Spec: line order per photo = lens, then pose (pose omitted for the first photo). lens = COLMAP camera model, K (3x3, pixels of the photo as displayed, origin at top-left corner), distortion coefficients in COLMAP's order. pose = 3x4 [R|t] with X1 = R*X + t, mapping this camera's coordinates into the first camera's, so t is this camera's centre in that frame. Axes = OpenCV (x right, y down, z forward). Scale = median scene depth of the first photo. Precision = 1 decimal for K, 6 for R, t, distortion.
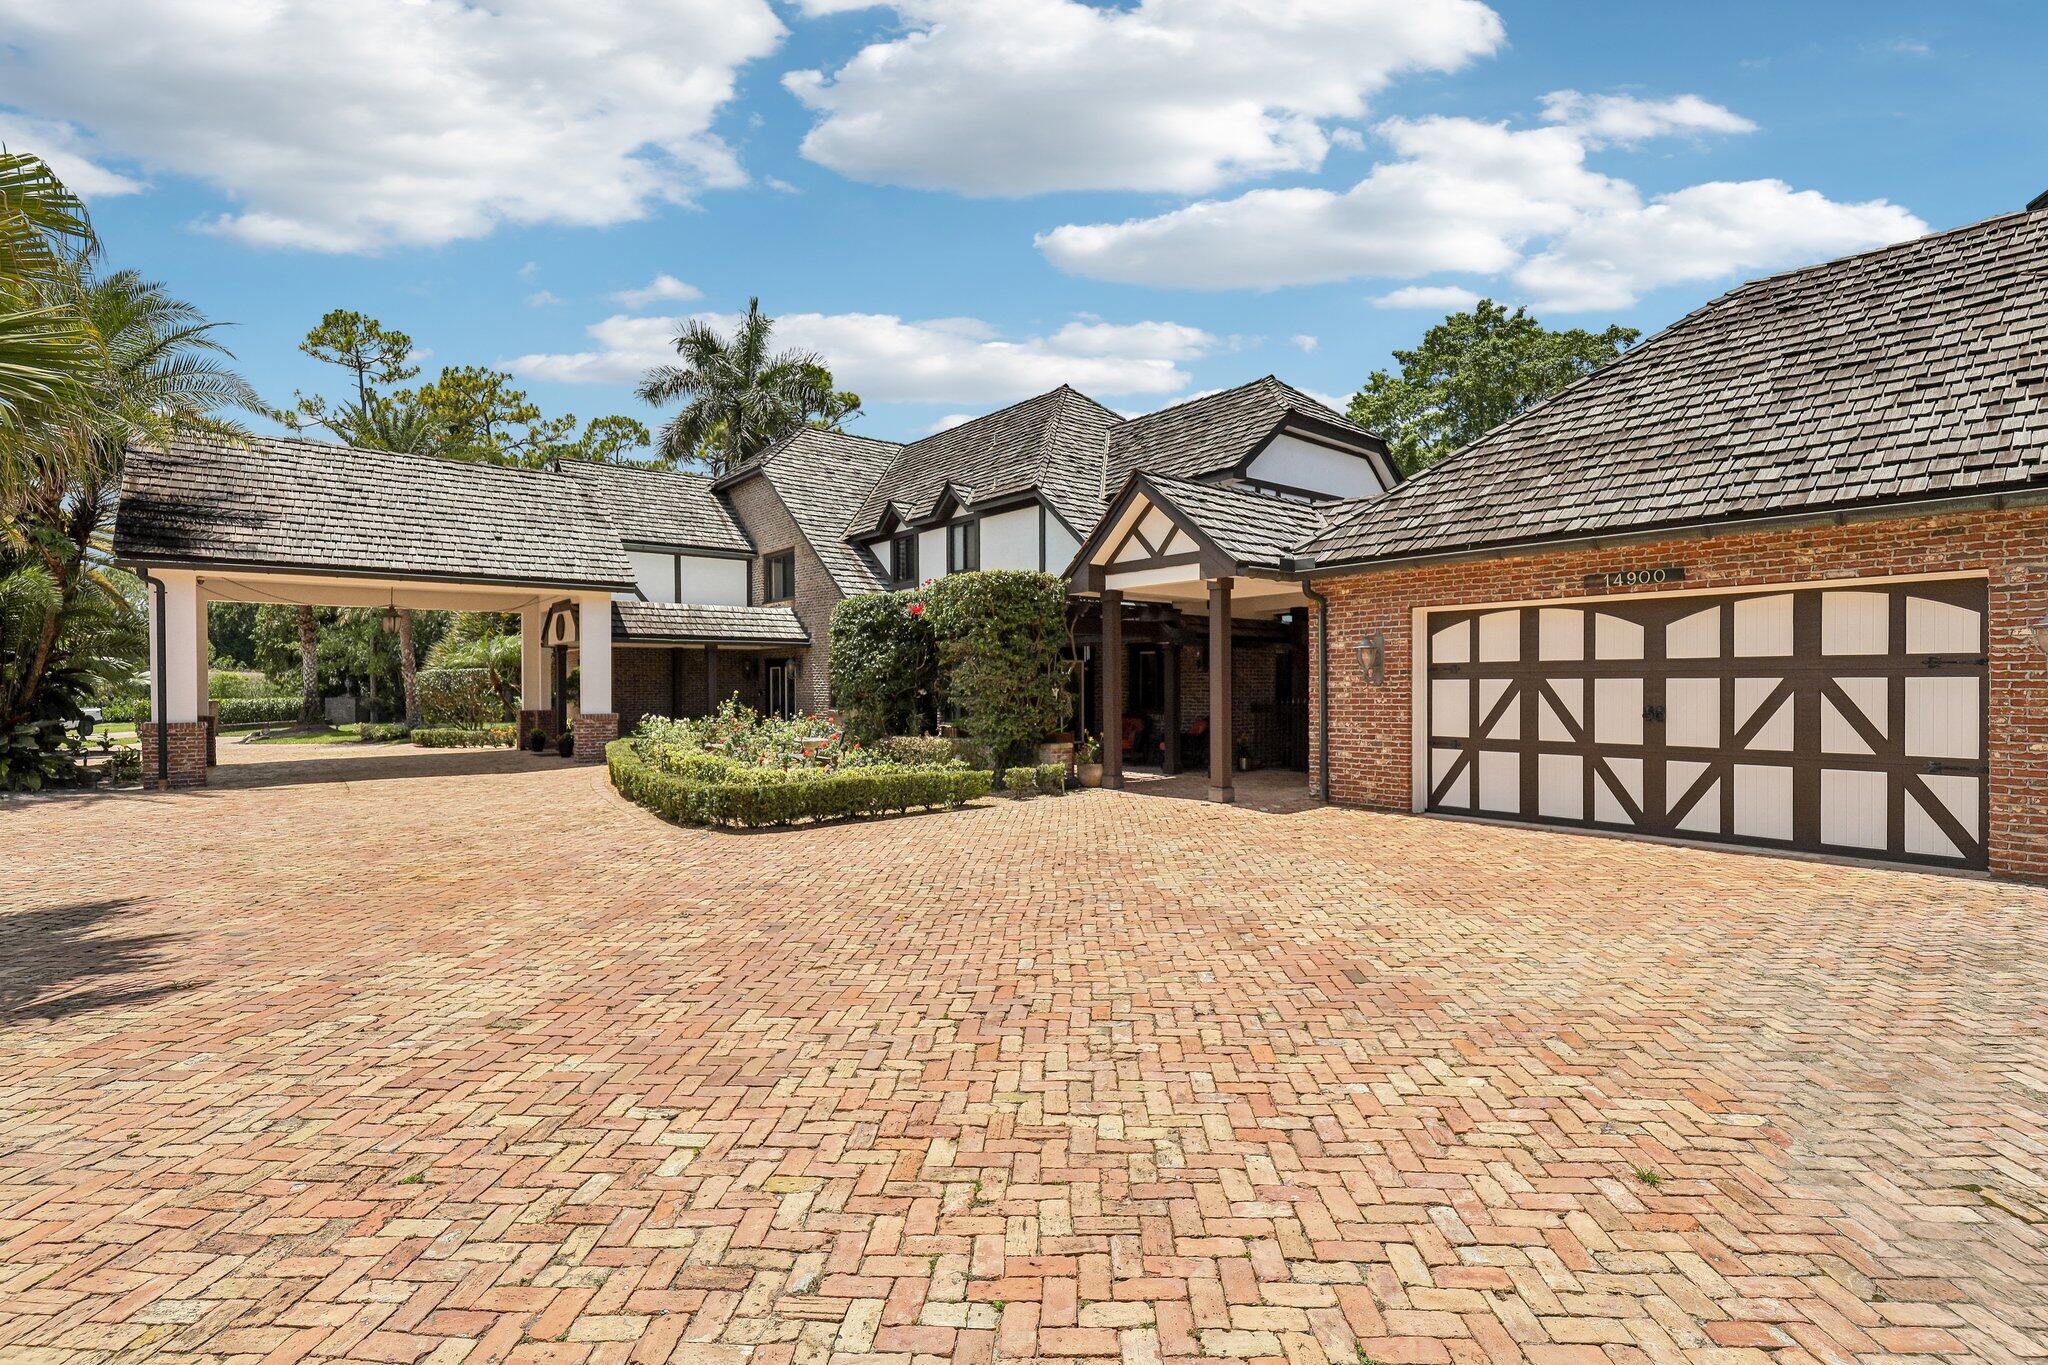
lens RADIAL K [[939.1, 0, 1026.2], [0, 939.1, 687.6], [0, 0, 1]] dist [-0.003233, -0.000619]
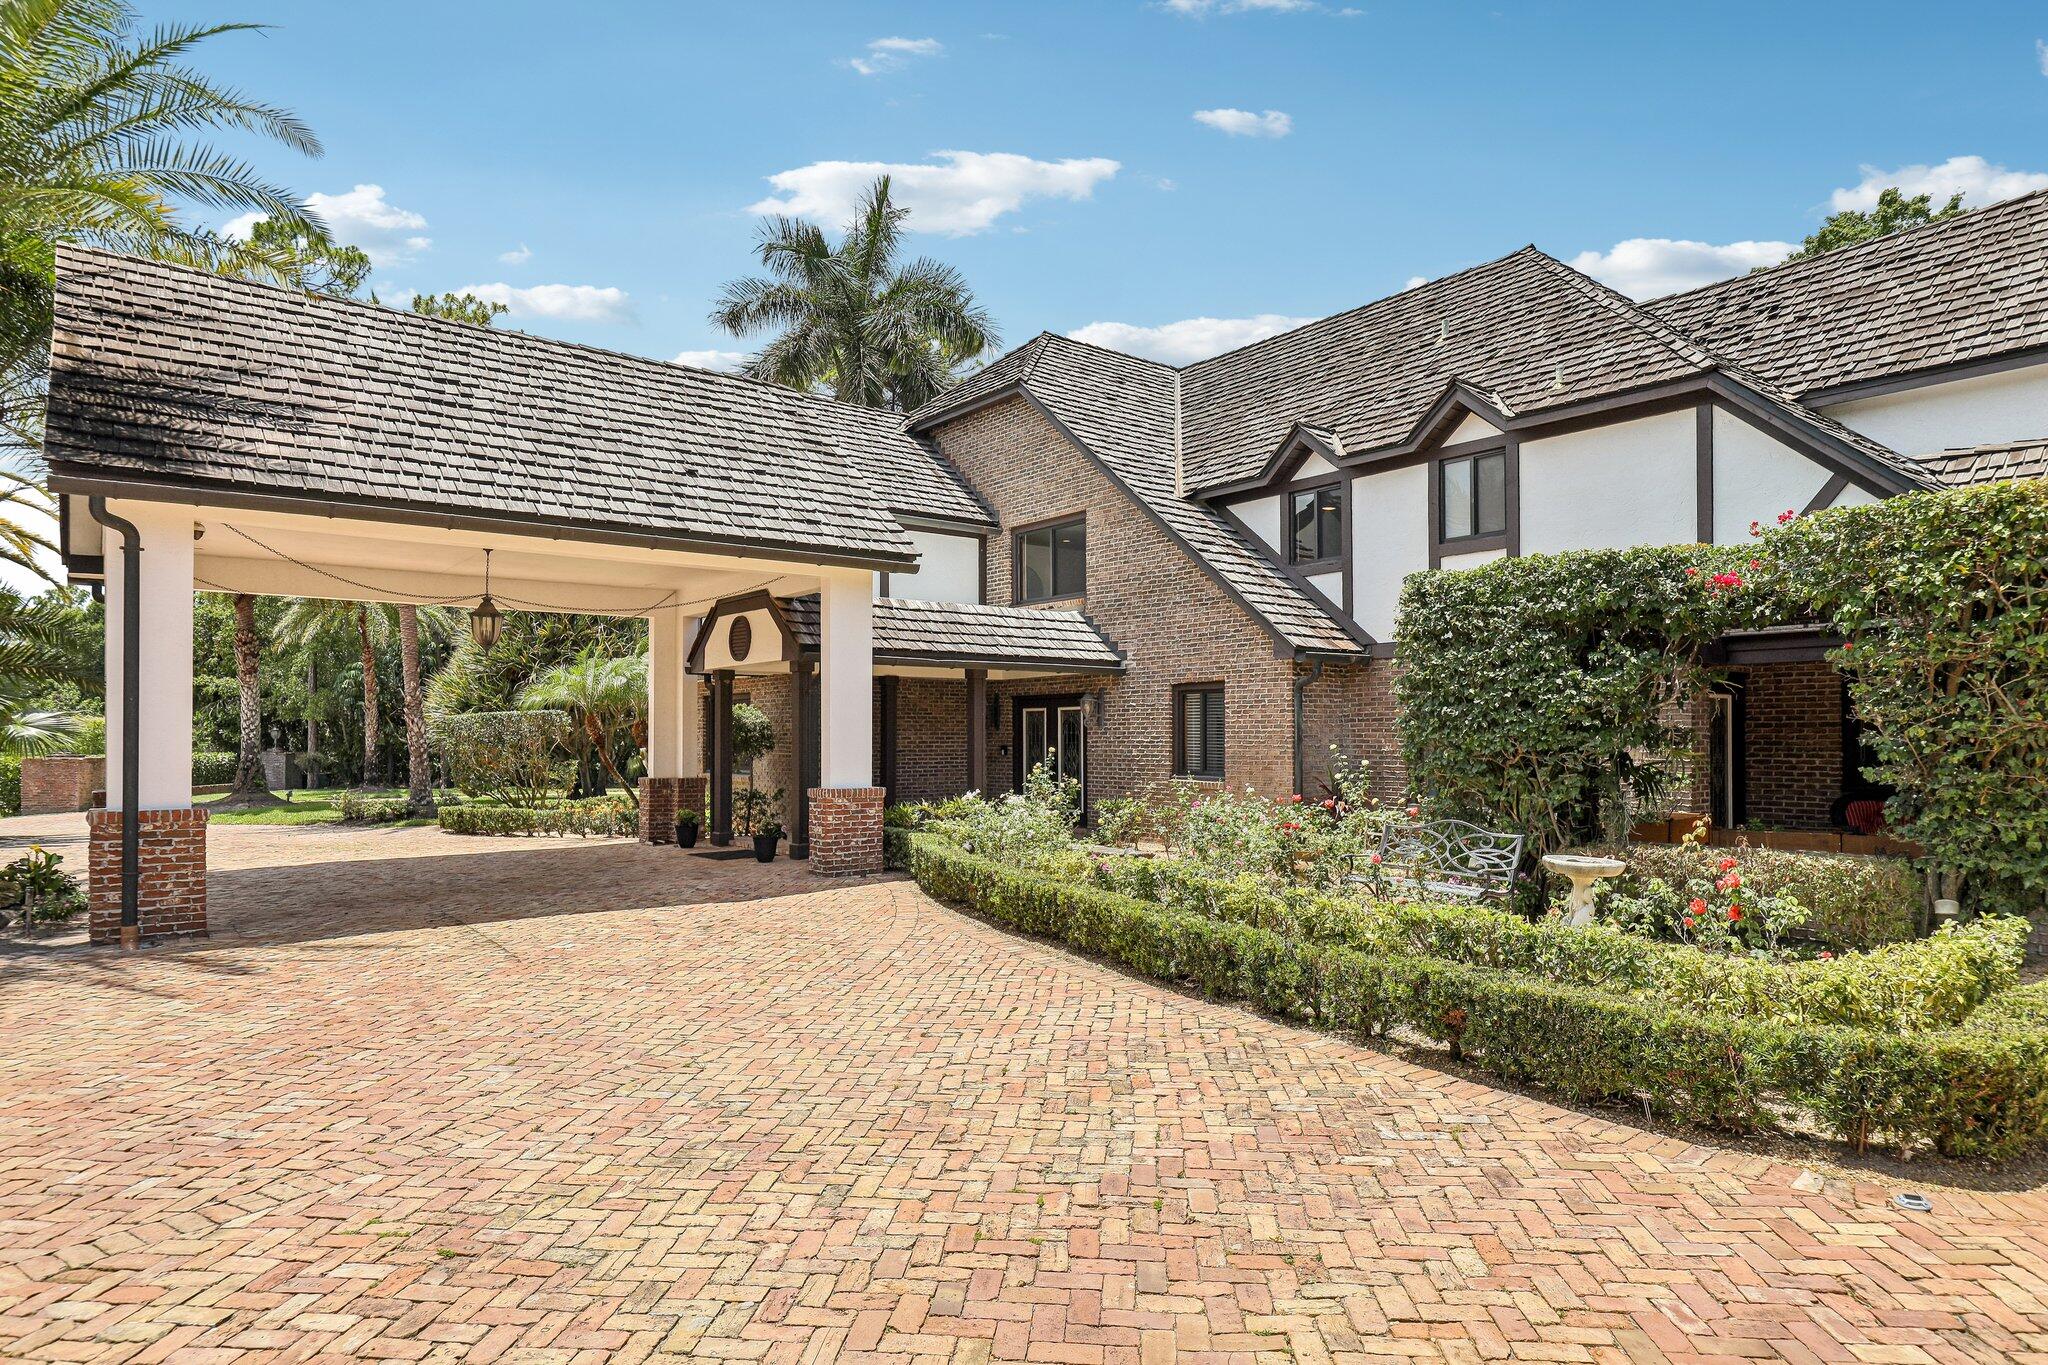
lens RADIAL K [[1172.6, 0, 1032.1], [0, 1172.6, 715.4], [0, 0, 1]] dist [0.002962, -0.002720]
pose [[0.999760, 0.002706, -0.021753, -0.363703], [-0.003174, 0.999764, -0.021504, -0.000612], [0.021690, 0.021568, 0.999532, 0.327115]]
